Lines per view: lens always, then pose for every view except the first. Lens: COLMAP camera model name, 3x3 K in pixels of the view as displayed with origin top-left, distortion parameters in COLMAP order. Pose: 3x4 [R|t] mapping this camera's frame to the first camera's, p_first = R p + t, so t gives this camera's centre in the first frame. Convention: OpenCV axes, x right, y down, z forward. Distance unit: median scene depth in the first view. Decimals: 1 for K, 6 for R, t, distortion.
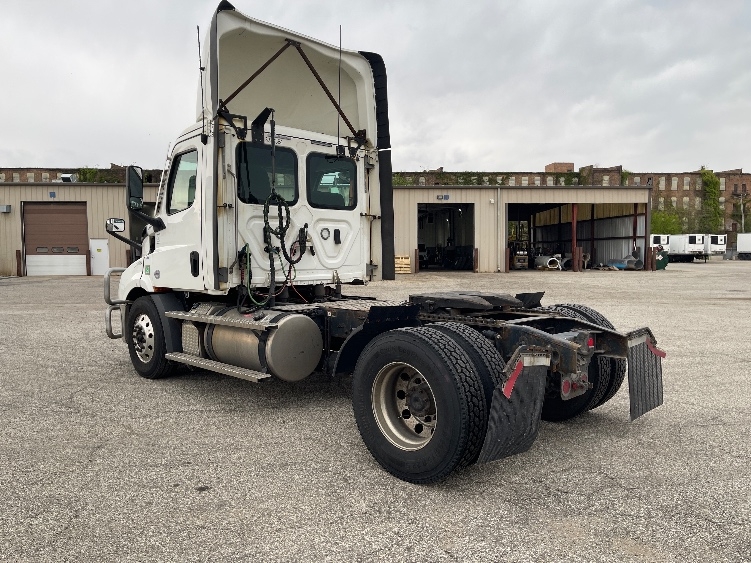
lens RADIAL K [[546.2, 0, 375.5], [0, 546.2, 281.5], [0, 0, 1]] dist [-0.002029, -0.001113]
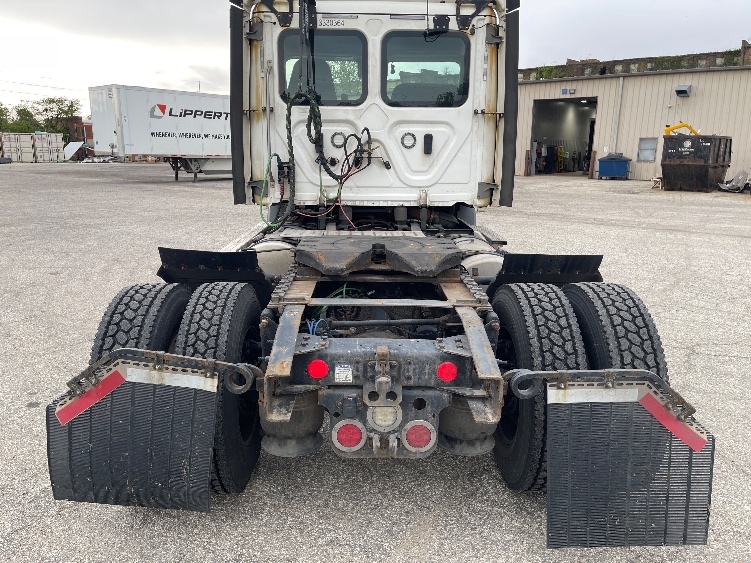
lens RADIAL K [[546.2, 0, 375.5], [0, 546.2, 281.5], [0, 0, 1]] dist [-0.002029, -0.001113]
pose [[0.724307, 0.166178, -0.669152, 0.426408], [-0.052552, 0.981003, 0.186740, -0.034251], [0.687472, -0.100091, 0.719280, 0.395347]]
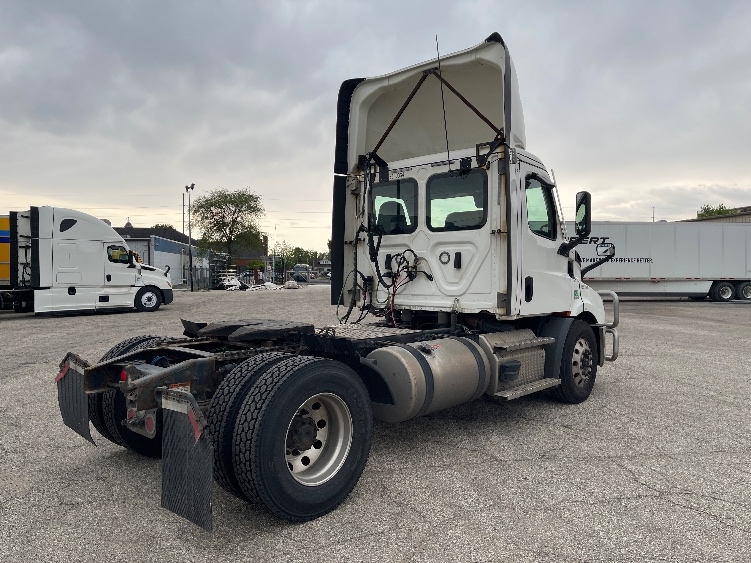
lens RADIAL K [[546.2, 0, 375.5], [0, 546.2, 281.5], [0, 0, 1]] dist [-0.002029, -0.001113]
pose [[0.051612, 0.023666, -0.998387, 0.841523], [-0.055066, 0.998266, 0.020817, -0.060657], [0.997148, 0.053902, 0.052825, 0.840606]]
